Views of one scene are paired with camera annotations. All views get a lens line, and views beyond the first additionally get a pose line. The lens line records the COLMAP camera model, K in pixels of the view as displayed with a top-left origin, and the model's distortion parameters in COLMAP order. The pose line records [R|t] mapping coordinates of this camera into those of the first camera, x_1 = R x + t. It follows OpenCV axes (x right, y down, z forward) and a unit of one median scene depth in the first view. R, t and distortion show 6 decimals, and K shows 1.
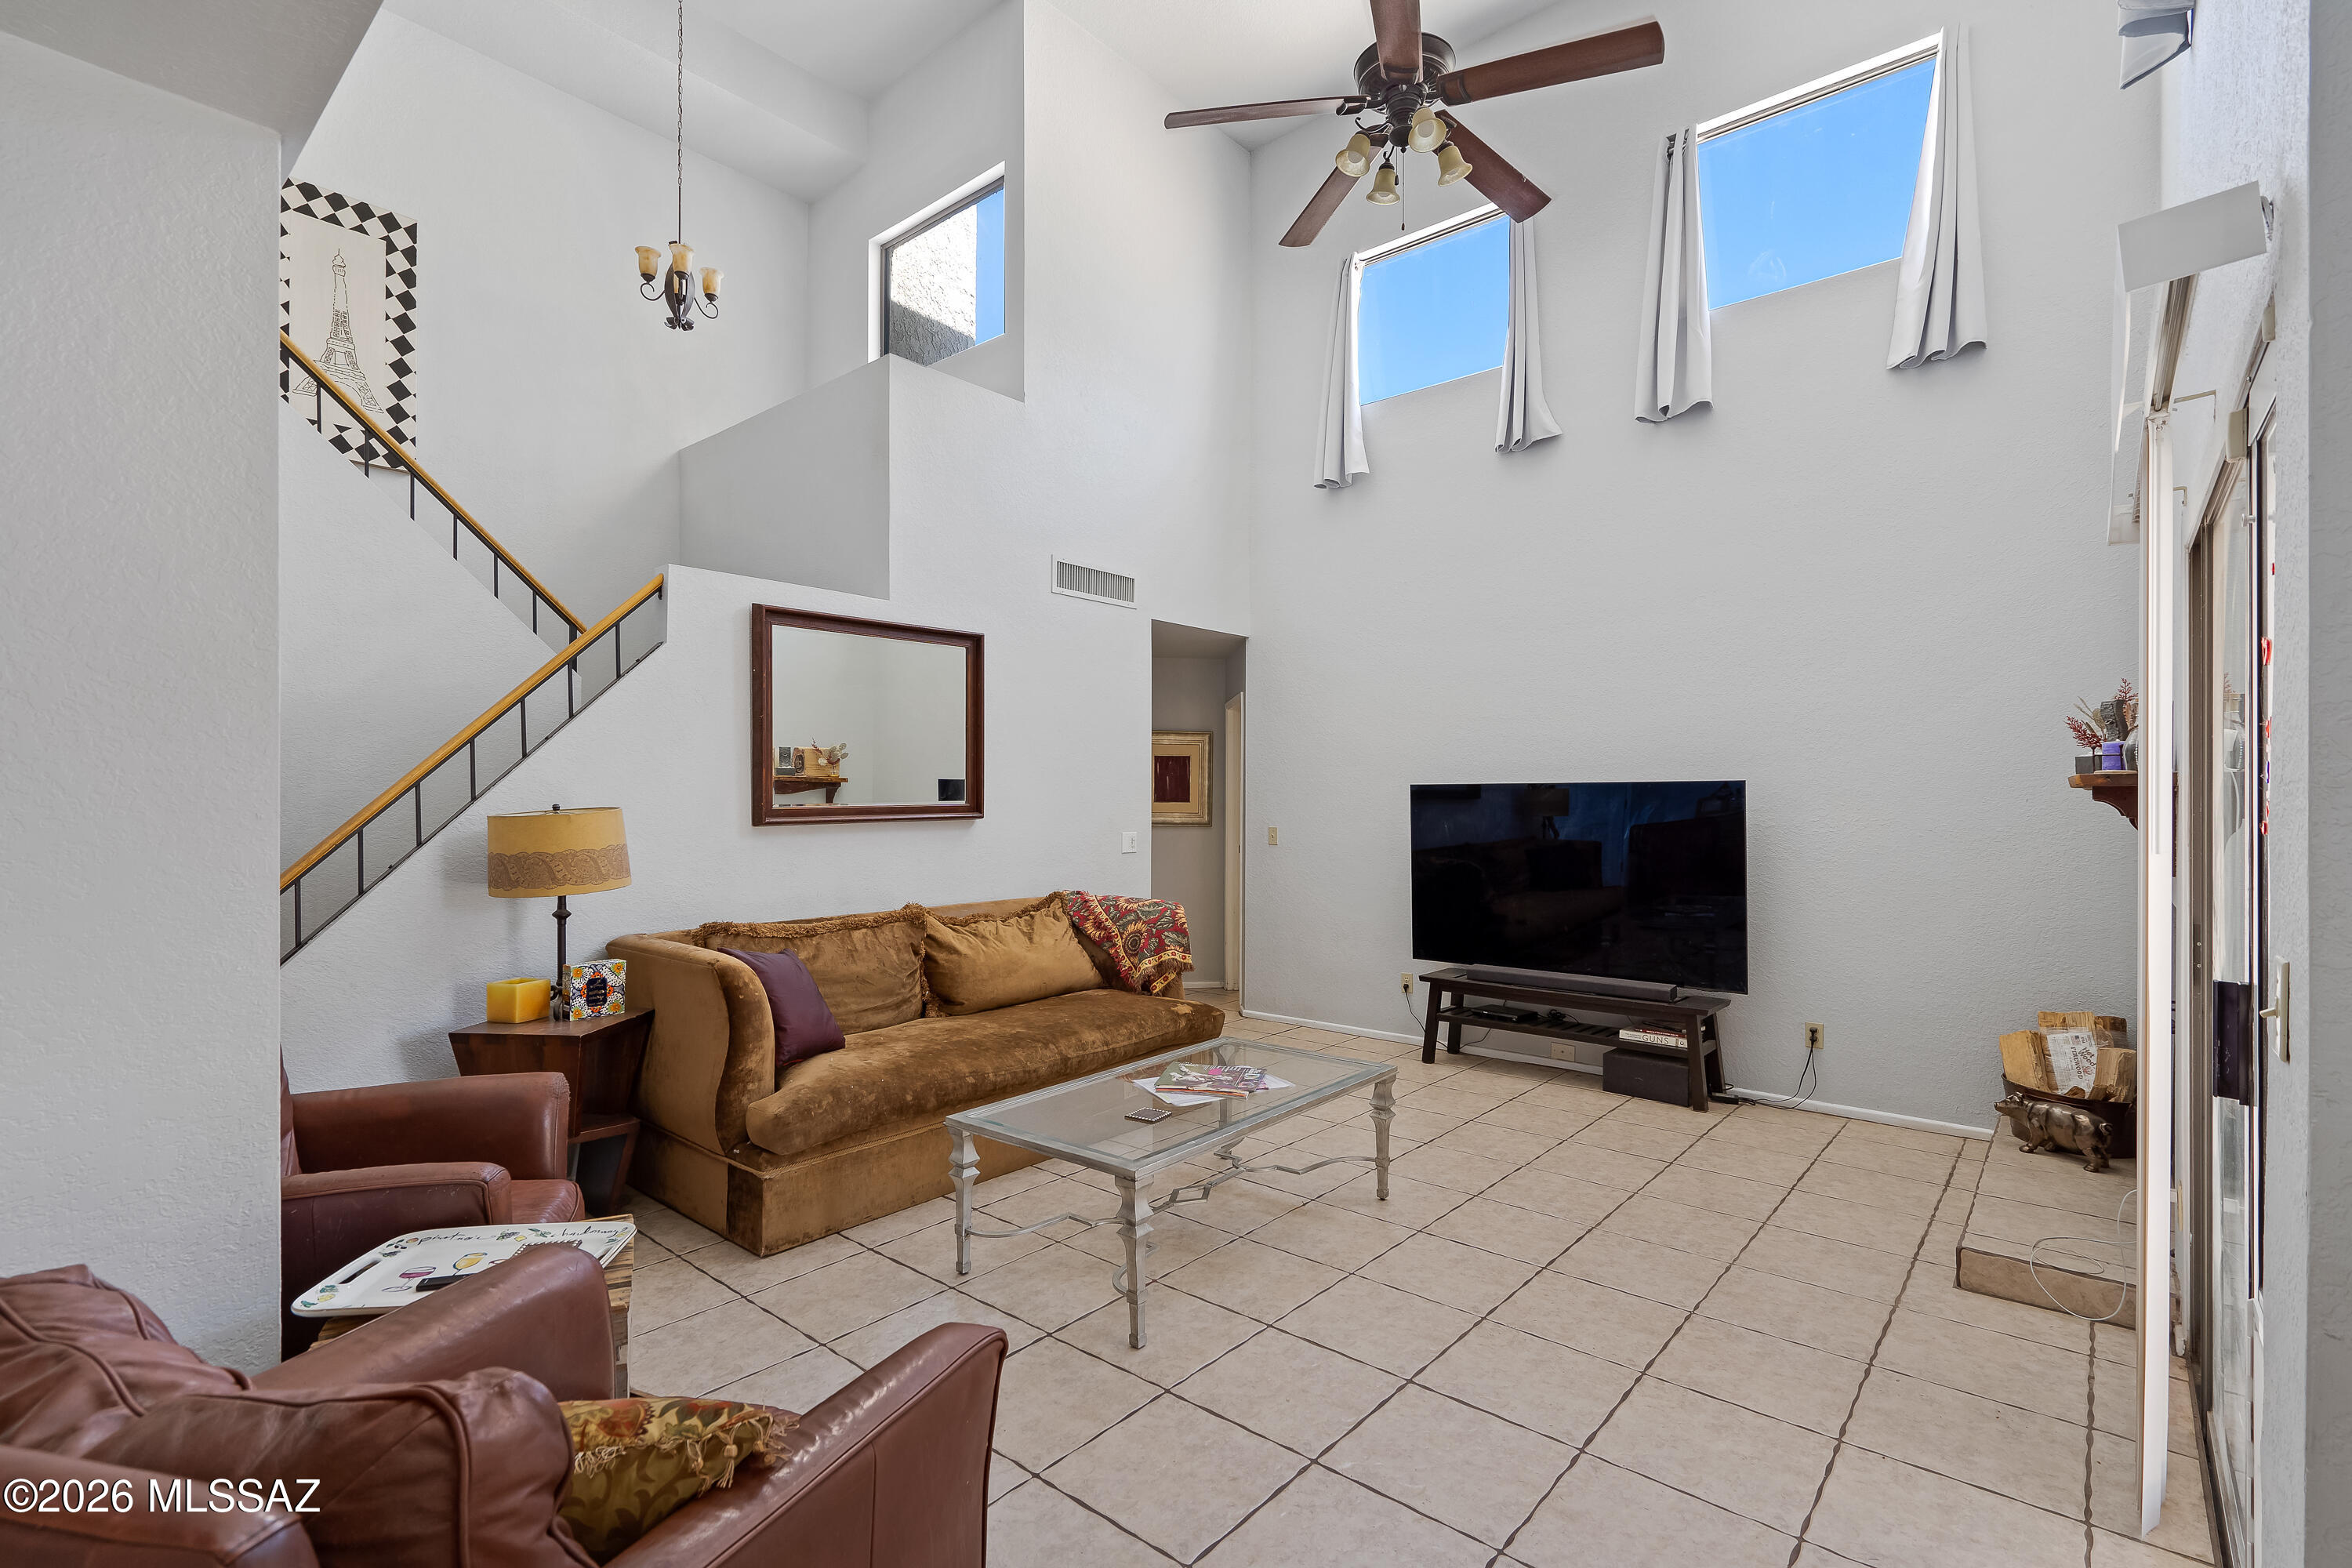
lens RADIAL K [[1067.8, 0, 1184.9], [0, 1067.8, 798.1], [0, 0, 1]] dist [-0.008863, 0.002088]
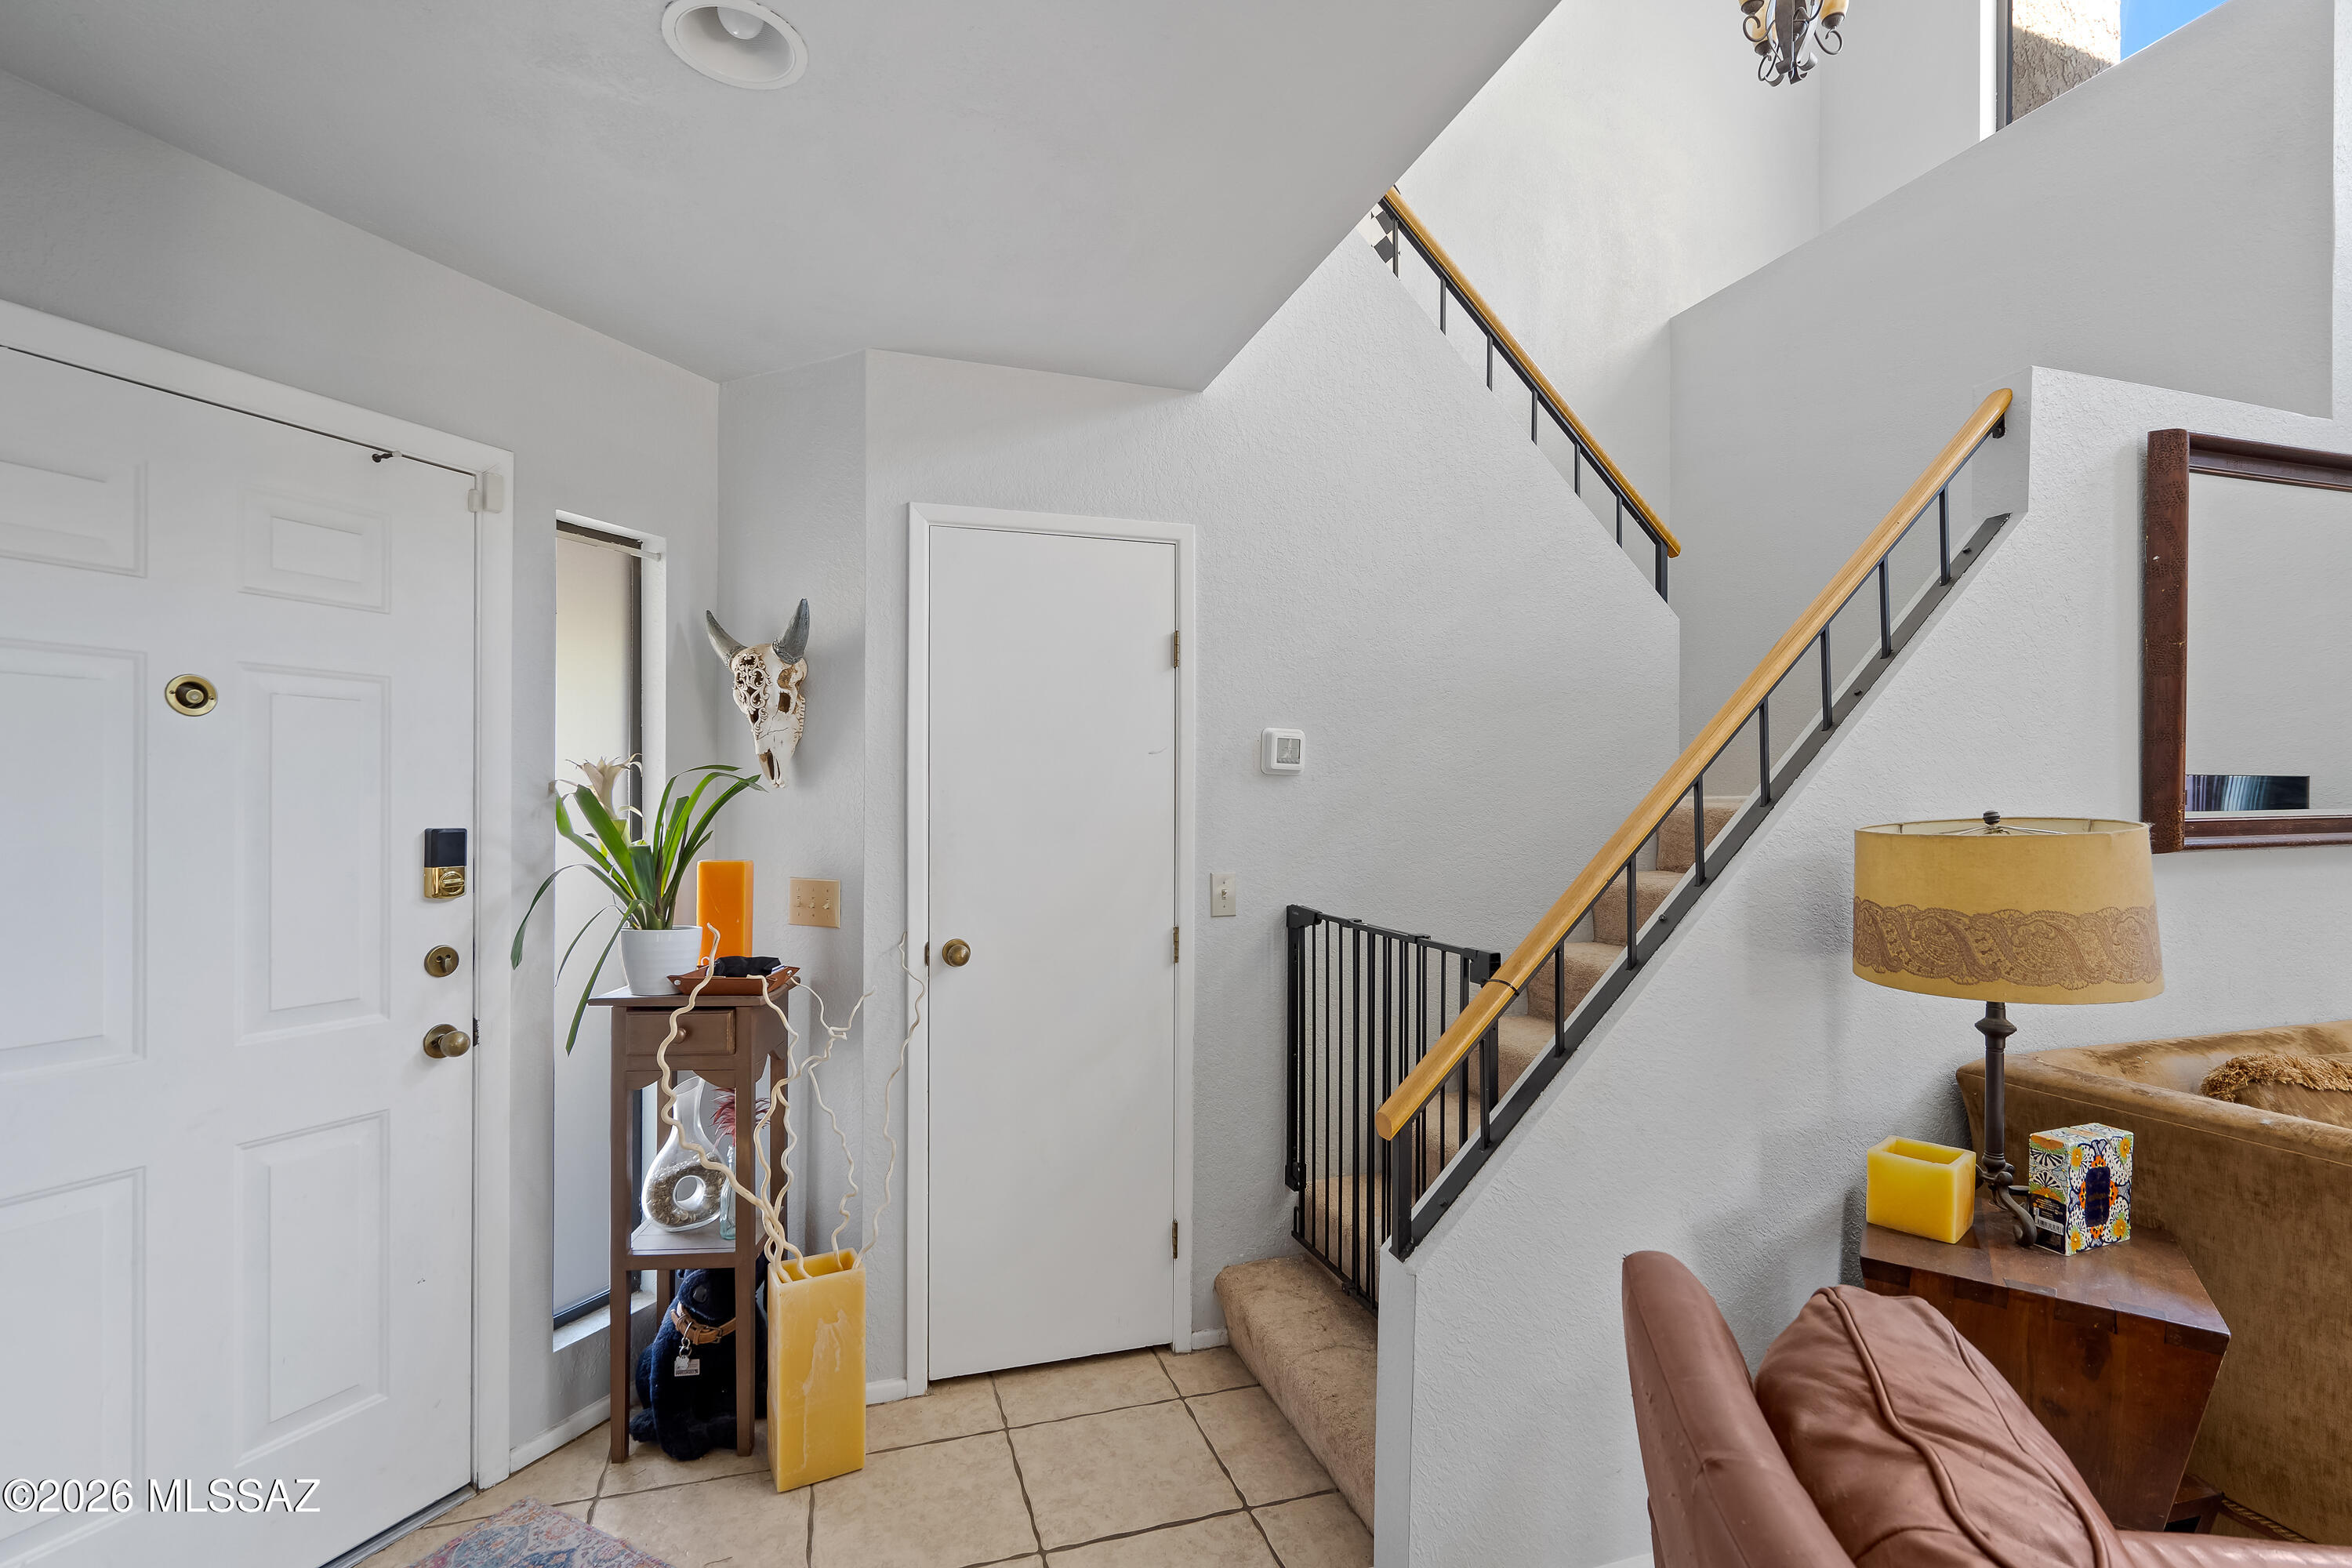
lens RADIAL K [[1067.8, 0, 1172.1], [0, 1067.8, 803.8], [0, 0, 1]] dist [-0.008863, 0.002088]
pose [[0.853258, 0.002125, -0.521485, -0.650531], [-0.001702, 0.999998, 0.001290, 0.001811], [0.521487, -0.000213, 0.853259, 0.356233]]
